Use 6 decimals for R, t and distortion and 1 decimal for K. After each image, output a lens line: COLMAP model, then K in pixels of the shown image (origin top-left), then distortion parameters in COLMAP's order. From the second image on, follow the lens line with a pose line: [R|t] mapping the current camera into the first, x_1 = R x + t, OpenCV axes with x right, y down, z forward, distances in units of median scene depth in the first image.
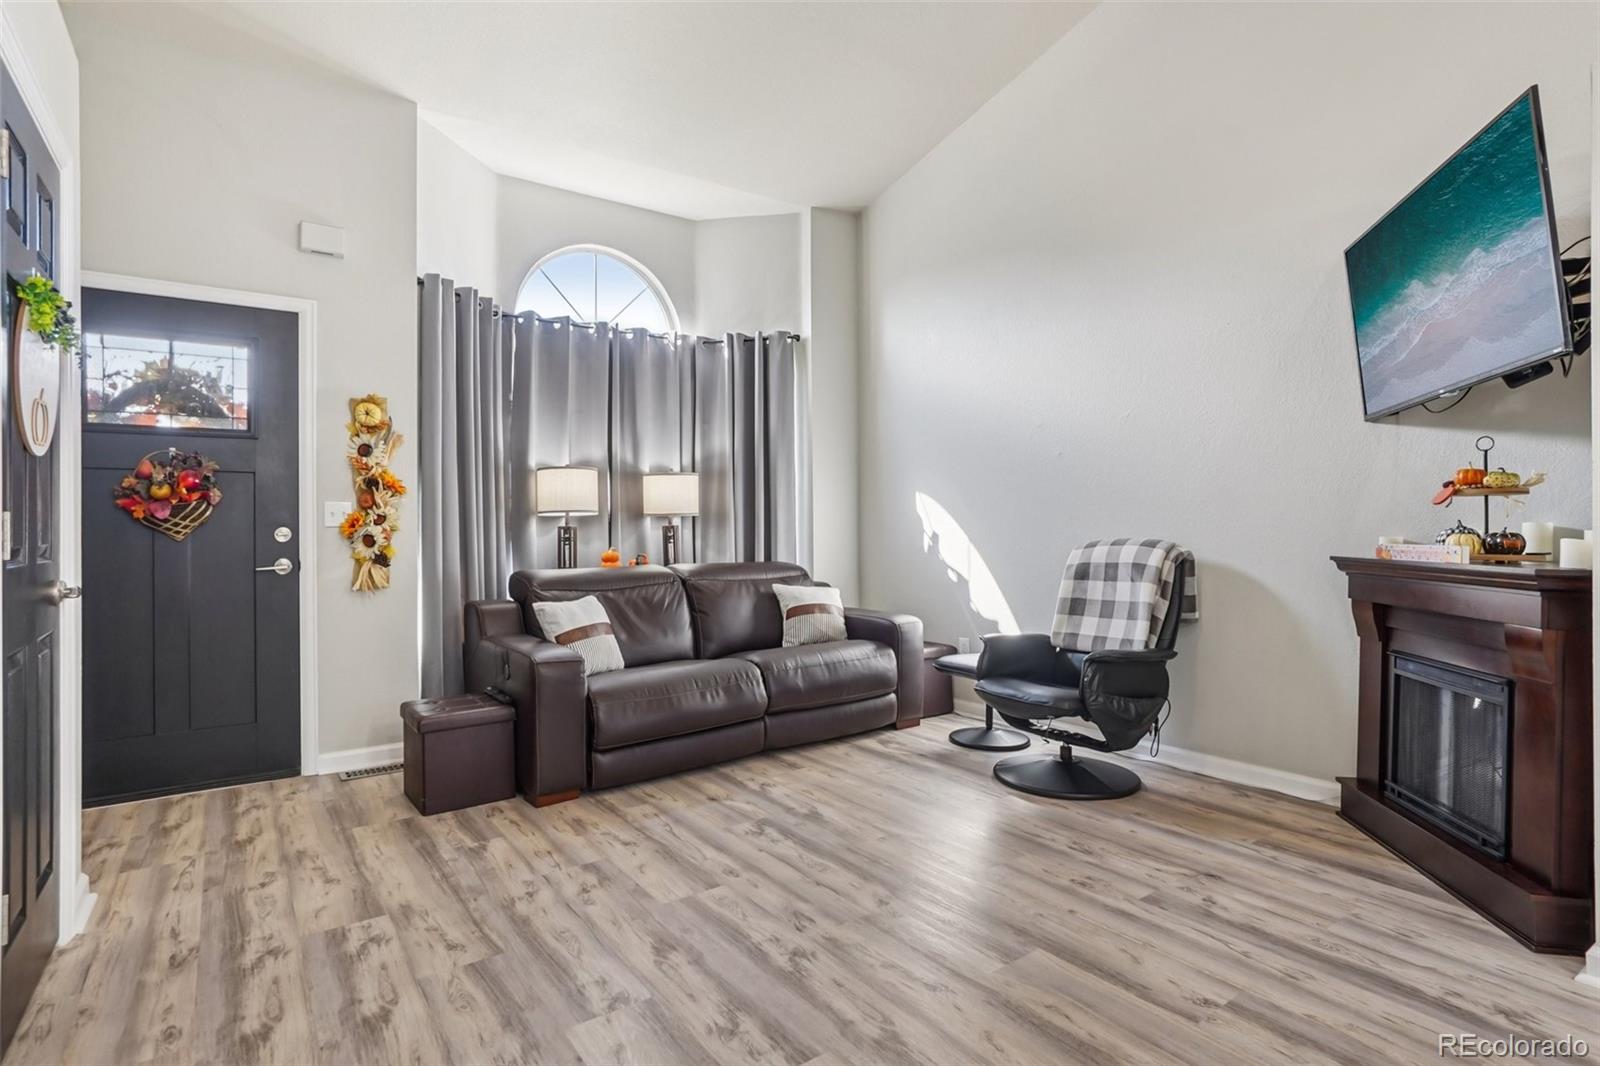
lens RADIAL K [[826.5, 0, 799.2], [0, 826.5, 509.0], [0, 0, 1]] dist [-0.038721, 0.019968]
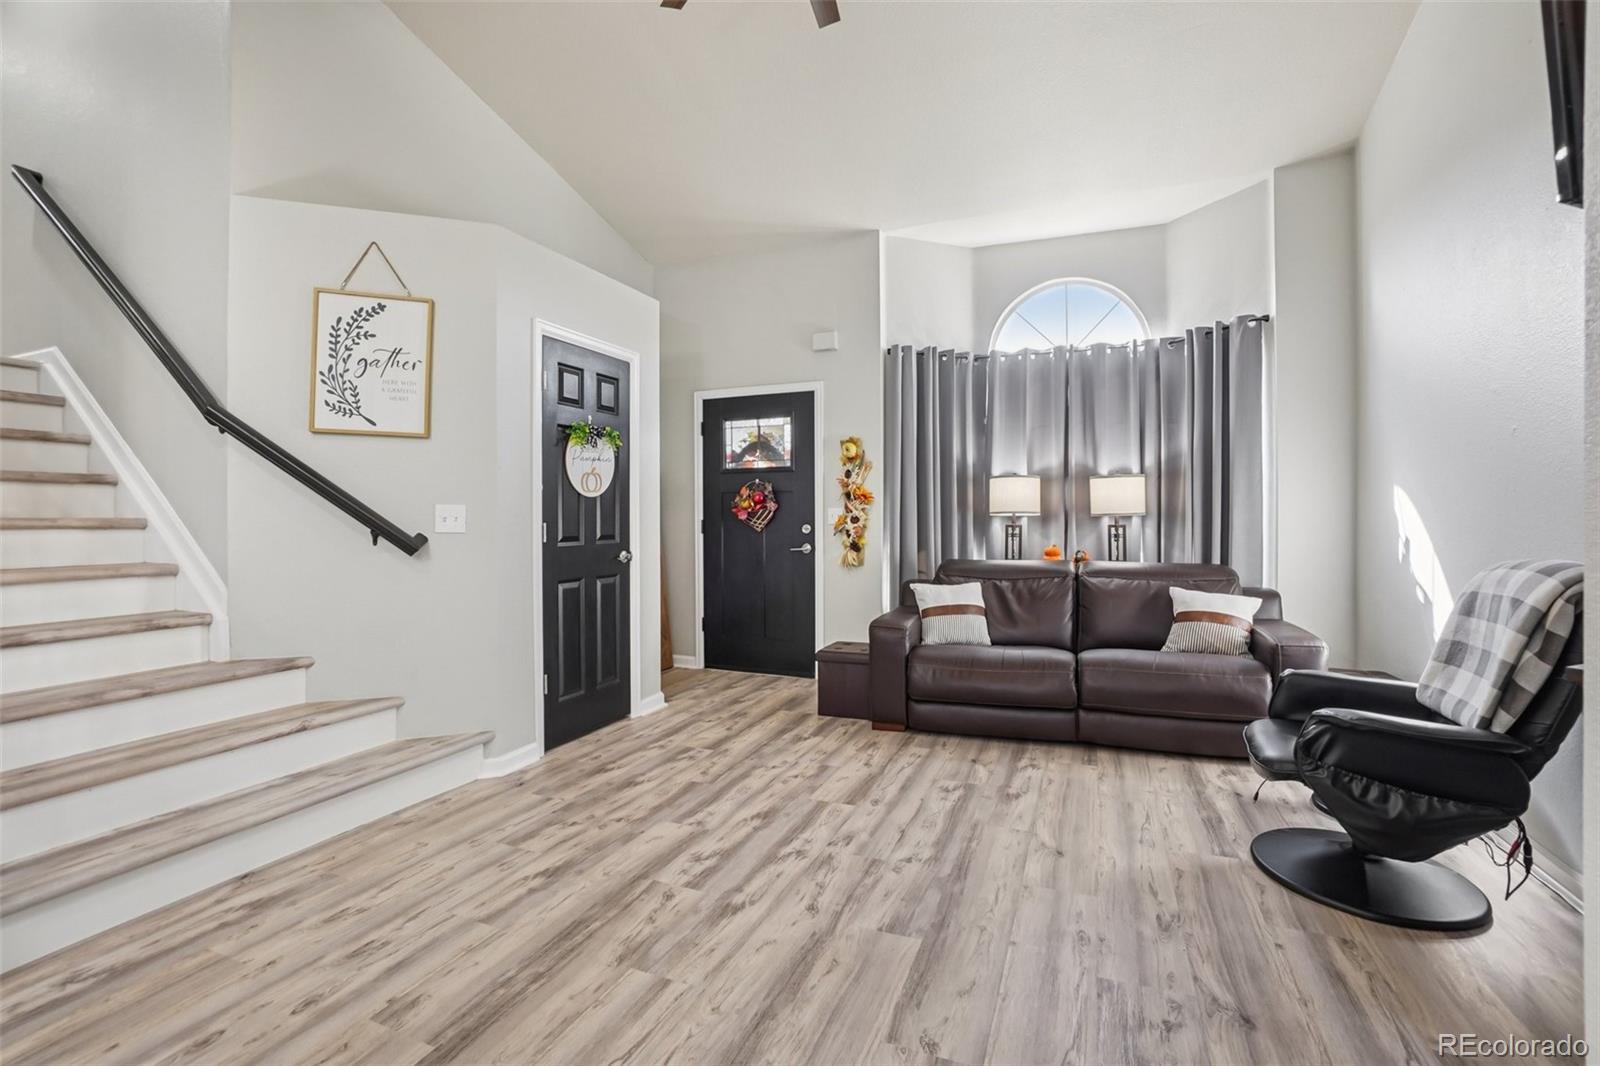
lens RADIAL K [[717.4, 0, 792.4], [0, 717.4, 514.9], [0, 0, 1]] dist [-0.042848, 0.009759]
pose [[0.521122, 0.003376, -0.853475, 0.598634], [0.016498, 0.999765, 0.014029, -0.018356], [0.853322, -0.021391, 0.520944, 0.236762]]
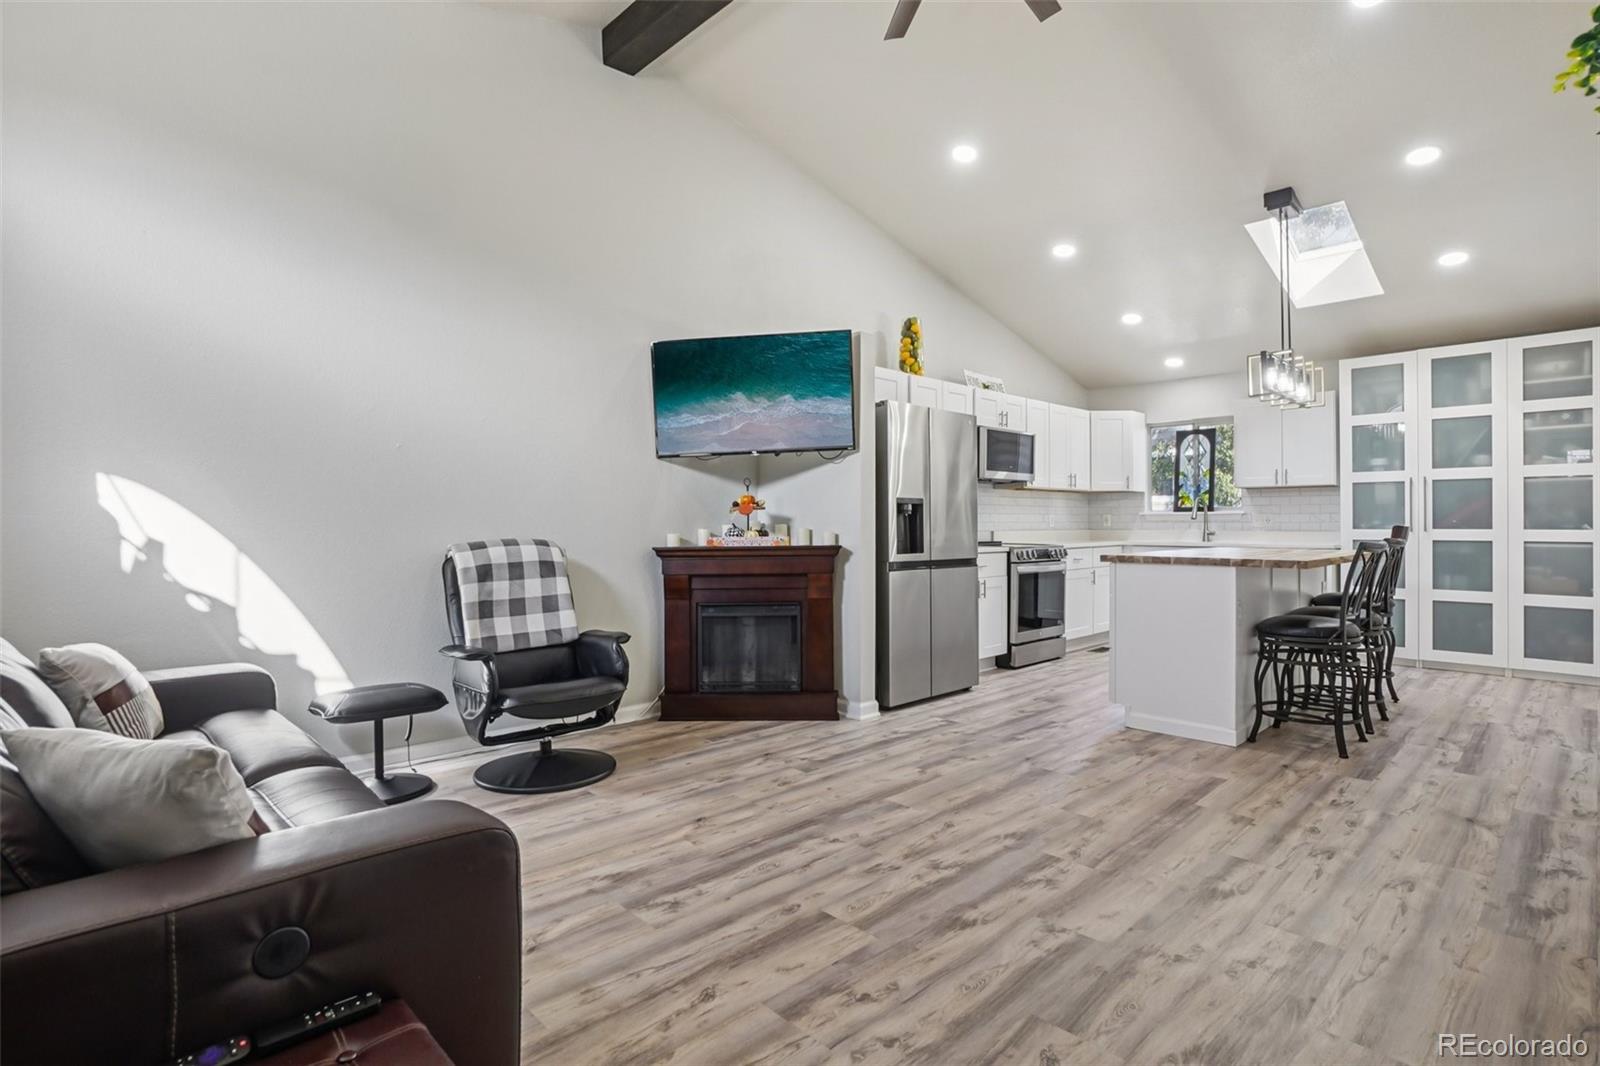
lens RADIAL K [[784.9, 0, 798.4], [0, 784.9, 519.7], [0, 0, 1]] dist [-0.047297, 0.021727]
pose [[-0.142745, 0.013670, 0.989665, -0.697213], [-0.014546, 0.999768, -0.015908, 0.021982], [-0.989653, -0.016666, -0.142513, 0.837304]]
